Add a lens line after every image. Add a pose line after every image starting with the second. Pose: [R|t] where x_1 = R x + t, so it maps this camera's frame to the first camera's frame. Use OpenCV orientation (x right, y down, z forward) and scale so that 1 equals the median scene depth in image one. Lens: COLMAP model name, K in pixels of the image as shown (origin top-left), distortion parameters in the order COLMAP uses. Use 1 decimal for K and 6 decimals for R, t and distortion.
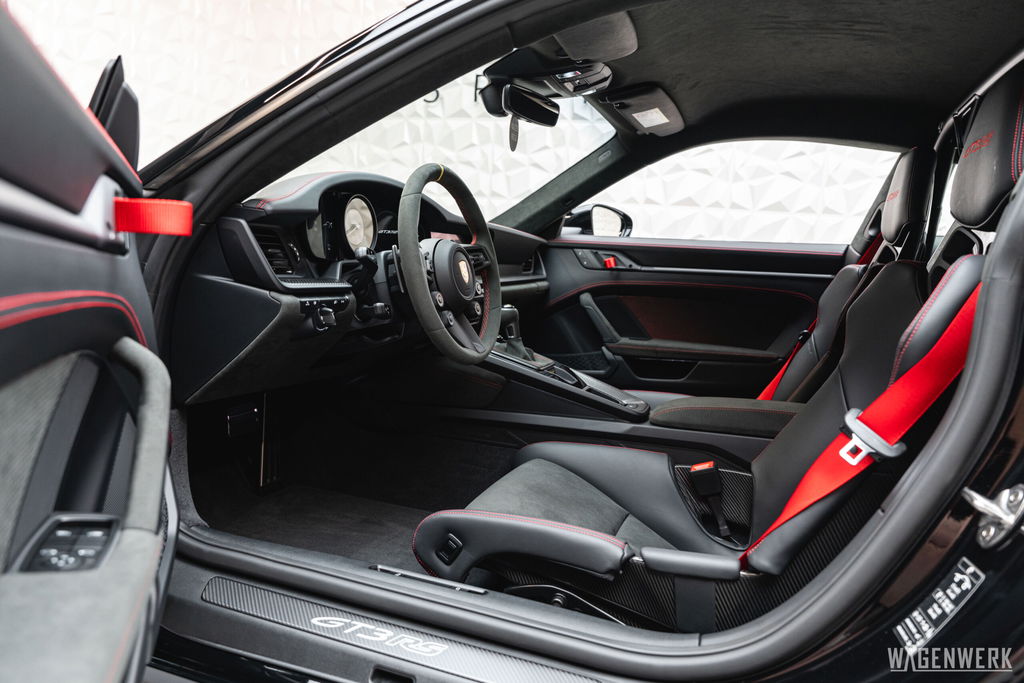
lens RADIAL K [[707.1, 0, 512.0], [0, 707.1, 341.5], [0, 0, 1]] dist [0.001063, 0.000135]
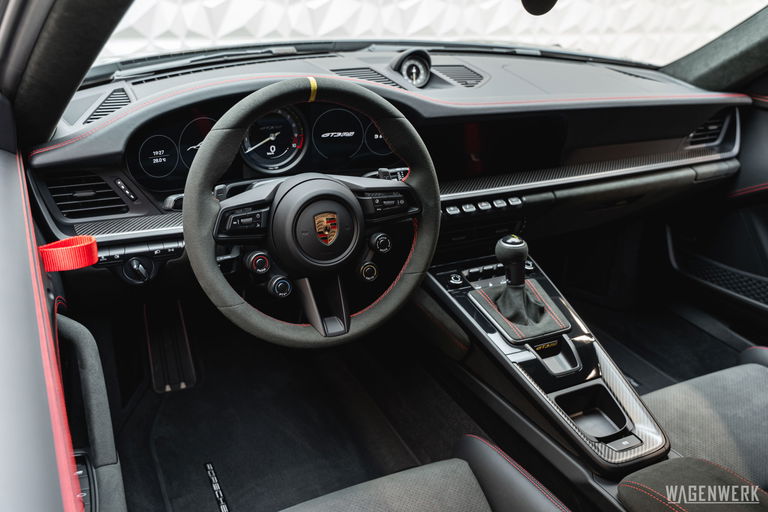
lens RADIAL K [[698.3, 0, 387.9], [0, 698.3, 266.1], [0, 0, 1]] dist [-0.015664, -0.005215]
pose [[0.734122, 0.253207, -0.630041, 0.282862], [-0.083203, 0.954423, 0.286624, -0.172672], [0.673901, -0.157996, 0.721730, 0.315886]]
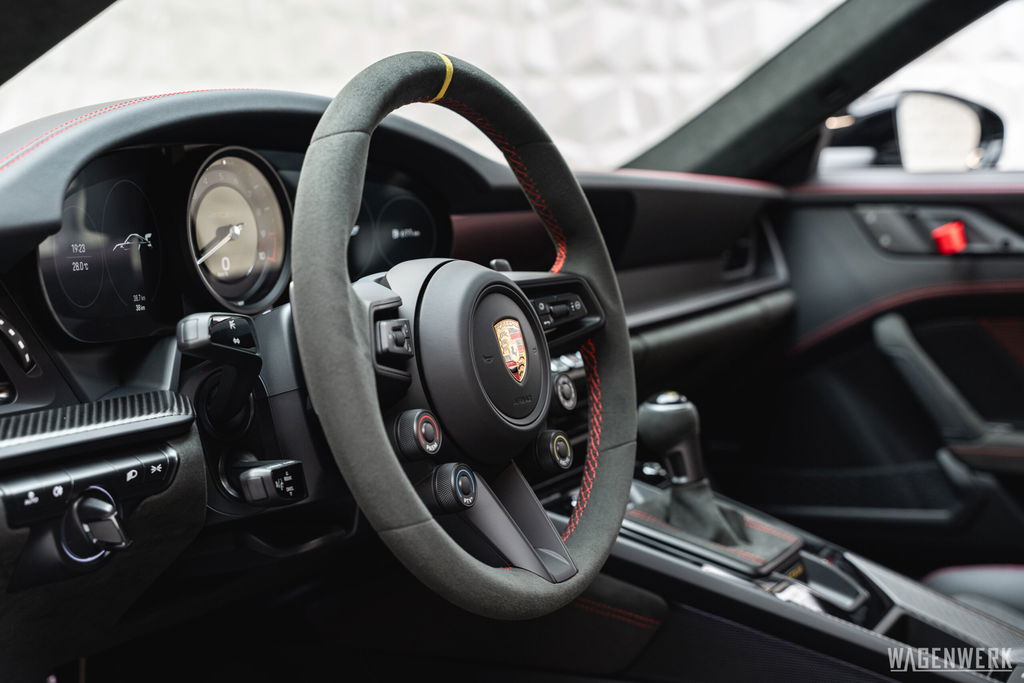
lens RADIAL K [[1449.0, 0, 512.0], [0, 1449.0, 341.5], [0, 0, 1]] dist [0.037445, 0.088405]
pose [[0.985185, -0.043343, -0.165928, 0.033147], [0.041519, 0.999033, -0.014444, -0.057739], [0.166394, 0.007341, 0.986032, 0.177188]]
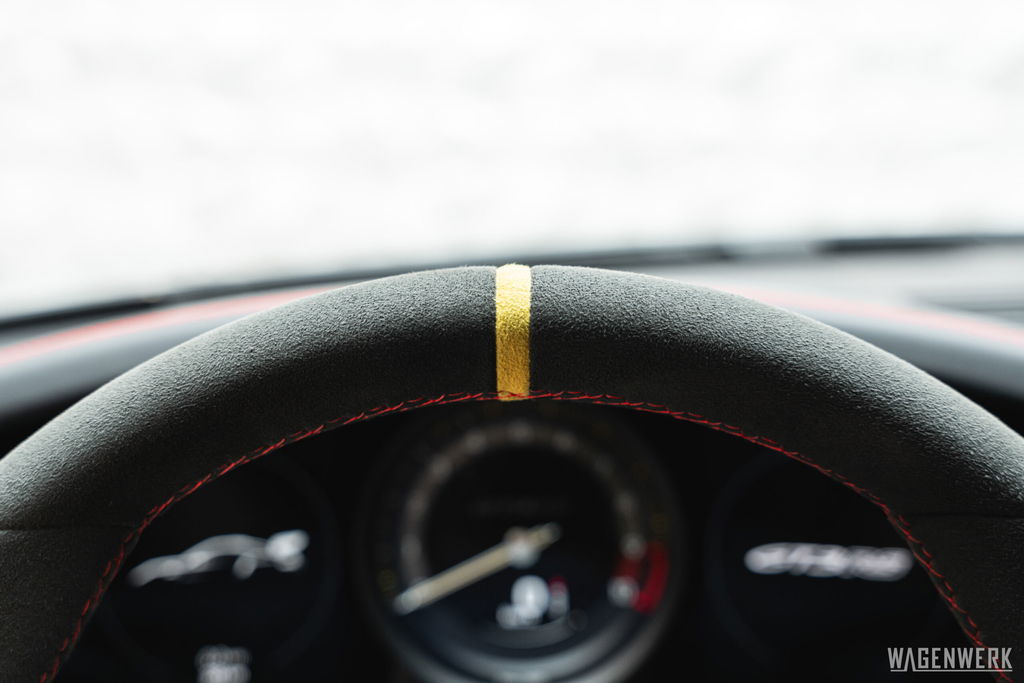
lens RADIAL K [[1461.6, 0, 512.0], [0, 1461.6, 341.5], [0, 0, 1]] dist [-0.013453, -0.009081]
pose [[0.350764, 0.082138, -0.932855, 0.091955], [-0.089648, 0.994516, 0.053859, -0.156282], [0.932163, 0.064736, 0.356204, 0.562559]]
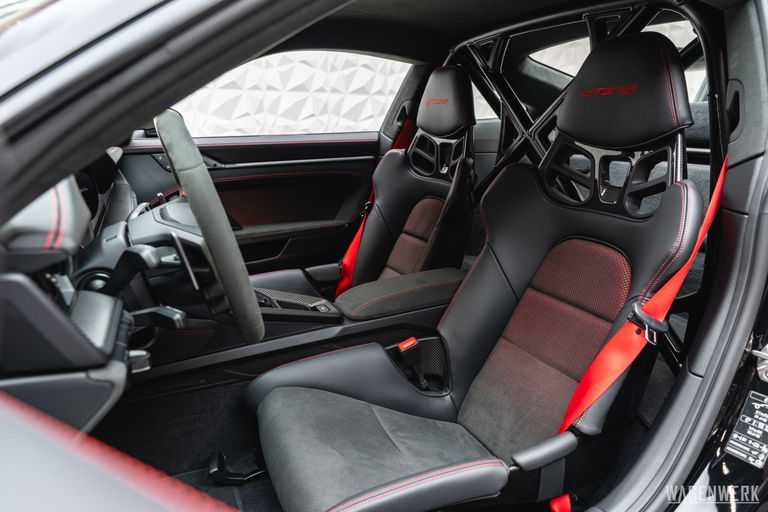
lens RADIAL K [[519.7, 0, 384.0], [0, 519.7, 256.0], [0, 0, 1]] dist [-0.005339, -0.001560]
pose [[0.719862, -0.240521, 0.651113, -0.214962], [0.132407, 0.968403, 0.211340, -0.115766], [-0.681371, -0.065924, 0.728963, 0.257026]]
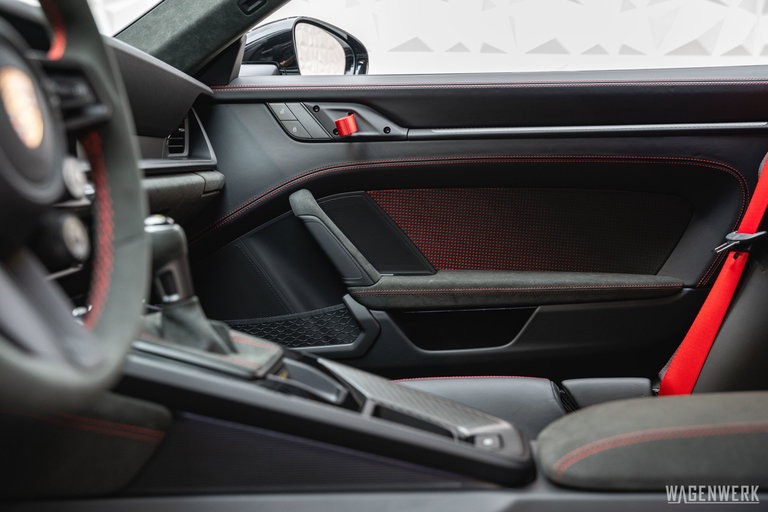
lens RADIAL K [[1007.3, 0, 373.3], [0, 1007.3, 243.0], [0, 0, 1]] dist [-0.000332, -0.020342]
pose [[0.968625, -0.079273, 0.235543, -0.017449], [0.087819, 0.995797, -0.026000, -0.010059], [-0.232492, 0.045870, 0.971516, 0.341621]]
